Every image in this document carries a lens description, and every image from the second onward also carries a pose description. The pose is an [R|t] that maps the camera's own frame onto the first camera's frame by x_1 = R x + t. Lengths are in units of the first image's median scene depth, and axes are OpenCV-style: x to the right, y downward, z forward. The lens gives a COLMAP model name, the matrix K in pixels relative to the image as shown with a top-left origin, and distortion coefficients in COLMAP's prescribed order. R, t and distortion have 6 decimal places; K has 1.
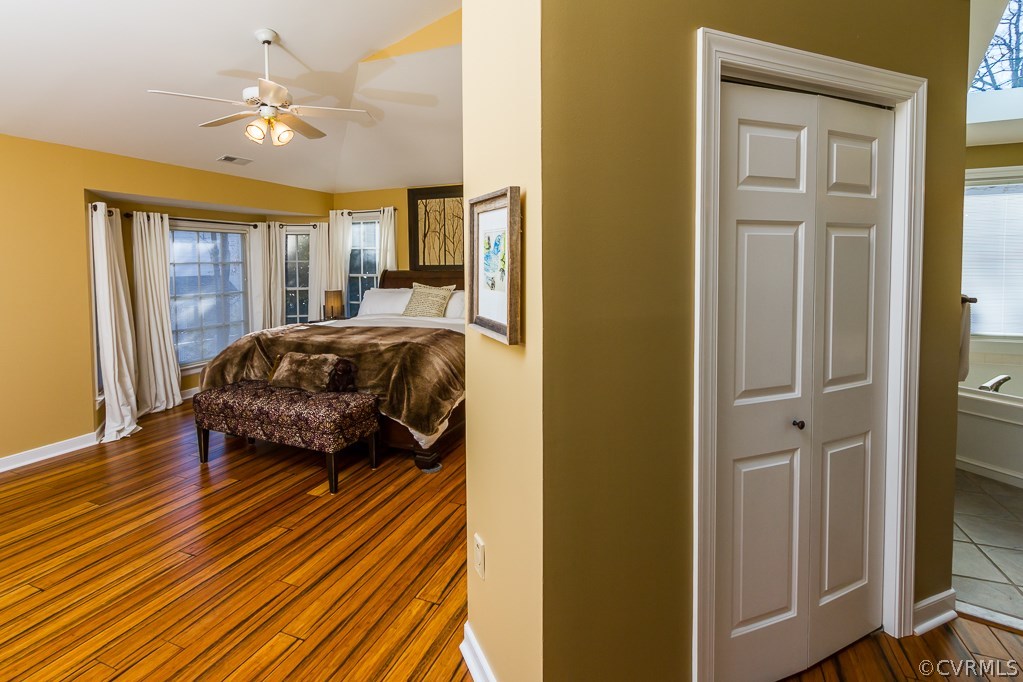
lens RADIAL K [[484.3, 0, 516.2], [0, 484.3, 282.2], [0, 0, 1]] dist [-0.000736, -0.000305]
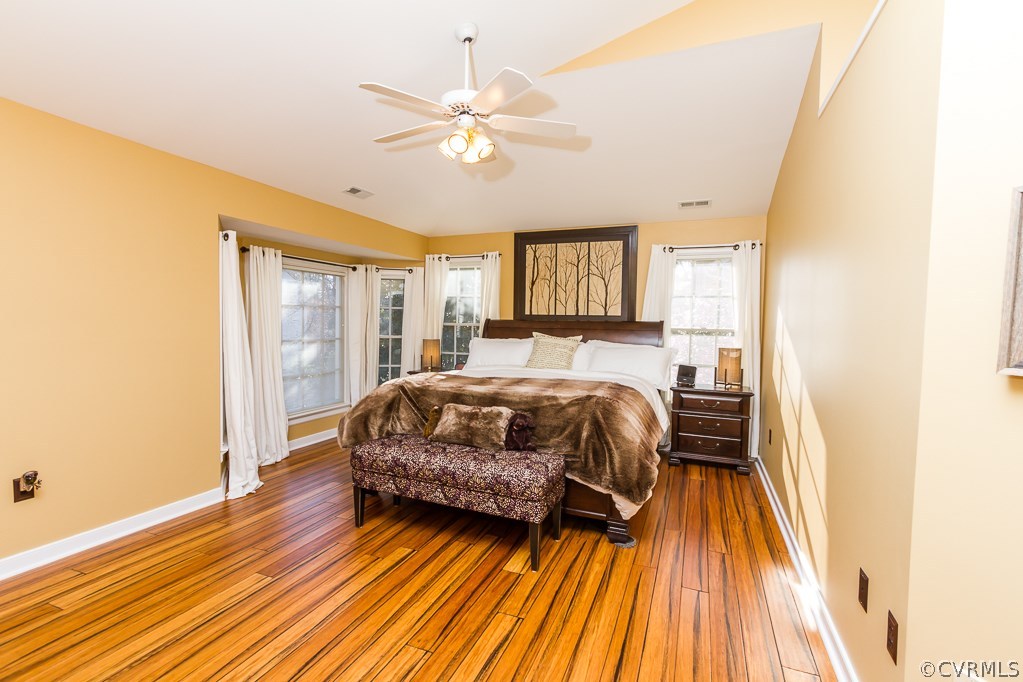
lens RADIAL K [[474.3, 0, 511.5], [0, 474.3, 341.0], [0, 0, 1]] dist [0.001740, 0.000172]
pose [[0.999567, 0.024996, -0.015519, -0.322765], [-0.025021, 0.999686, -0.001404, 0.027129], [0.015479, 0.001792, 0.999879, 0.127841]]
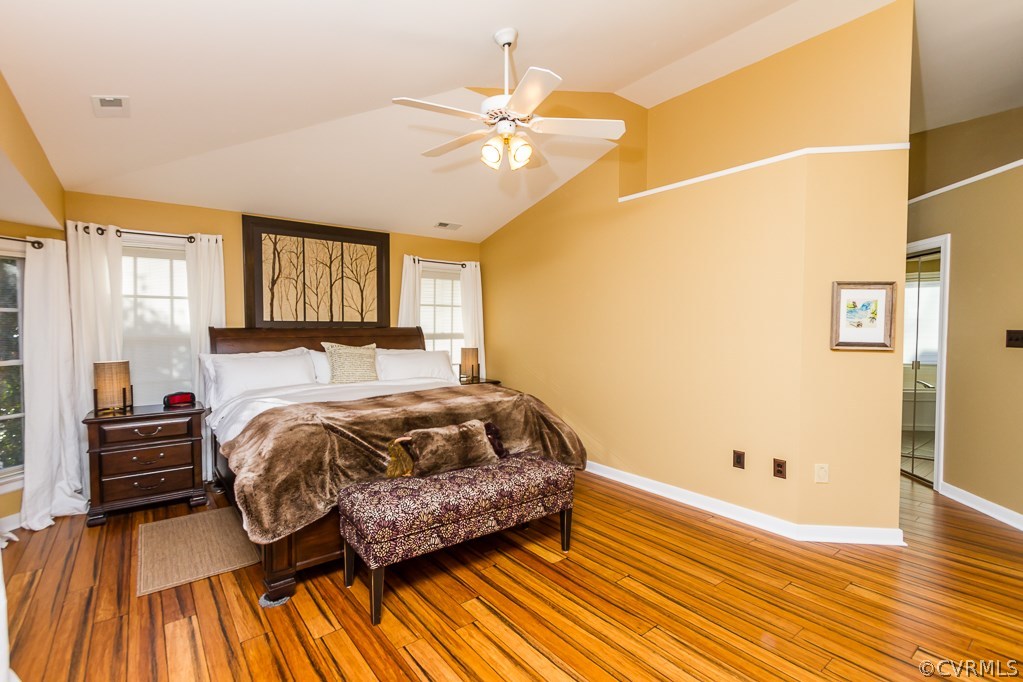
lens RADIAL K [[466.9, 0, 511.5], [0, 466.9, 341.0], [0, 0, 1]] dist [0.011790, -0.000010]
pose [[0.512389, -0.020577, 0.858507, -0.953029], [0.031729, 0.999484, 0.005019, 0.006109], [-0.858167, 0.024668, 0.512778, 0.466678]]
